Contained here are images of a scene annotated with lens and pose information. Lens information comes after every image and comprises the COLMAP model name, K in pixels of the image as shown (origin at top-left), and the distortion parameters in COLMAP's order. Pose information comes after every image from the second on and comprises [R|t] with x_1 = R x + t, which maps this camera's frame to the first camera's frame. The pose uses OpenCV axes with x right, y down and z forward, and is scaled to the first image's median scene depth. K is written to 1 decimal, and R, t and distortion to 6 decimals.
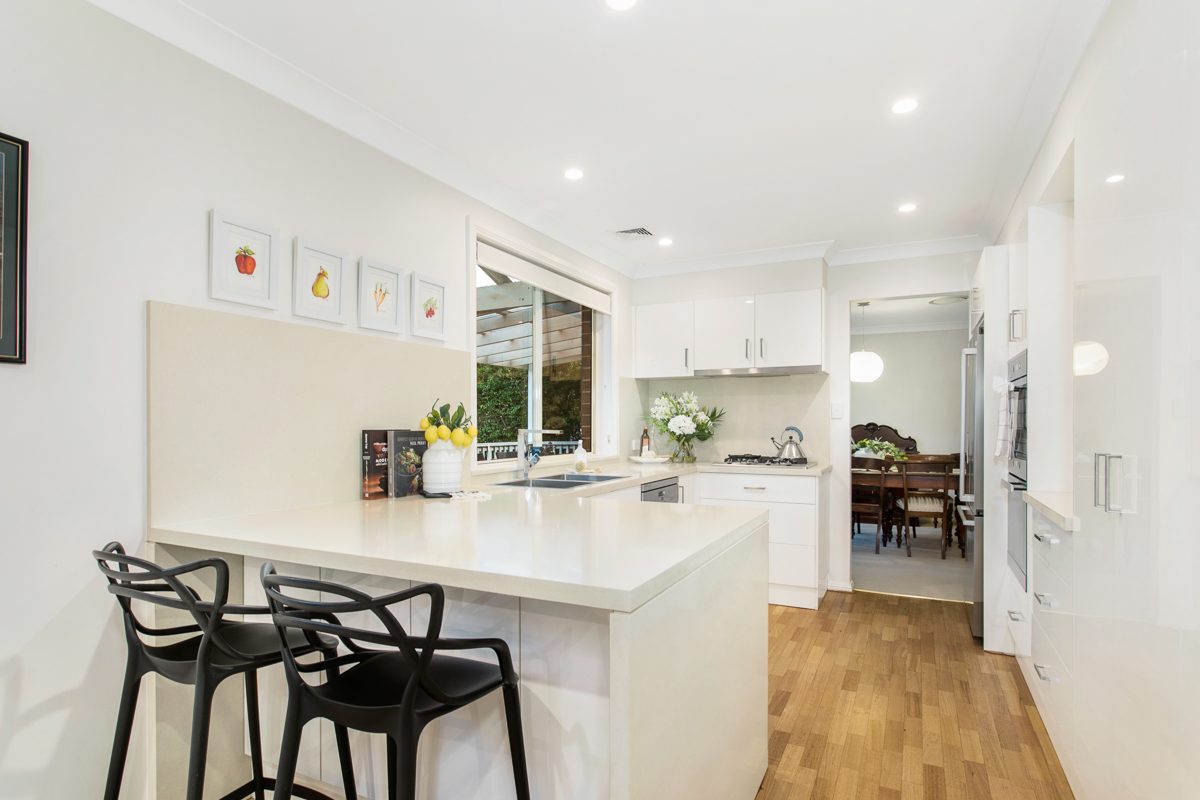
lens RADIAL K [[651.9, 0, 599.4], [0, 651.9, 407.0], [0, 0, 1]] dist [-0.001618, -0.000176]
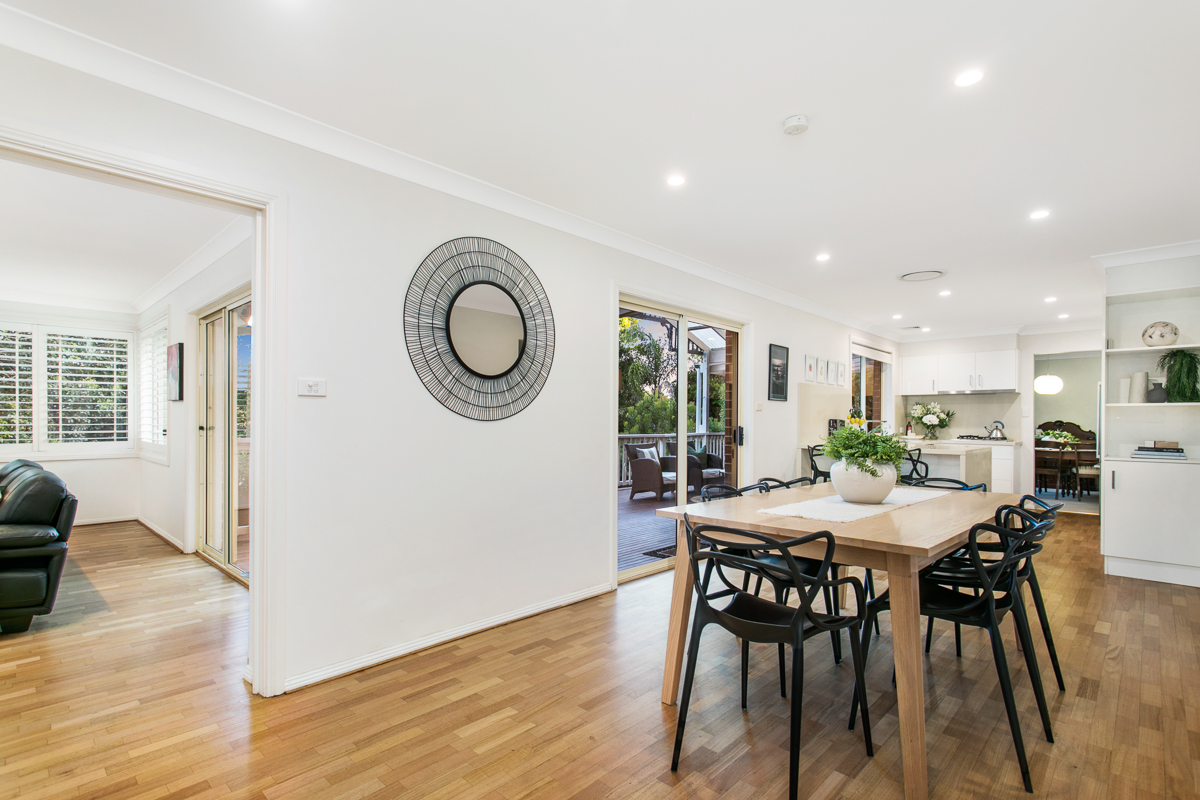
lens RADIAL K [[573.6, 0, 598.7], [0, 573.6, 409.9], [0, 0, 1]] dist [0.000113, -0.000020]
pose [[0.953097, 0.001198, -0.302662, -0.288283], [0.000317, 0.999988, 0.004956, -0.009723], [0.302664, -0.004820, 0.953085, -0.888922]]
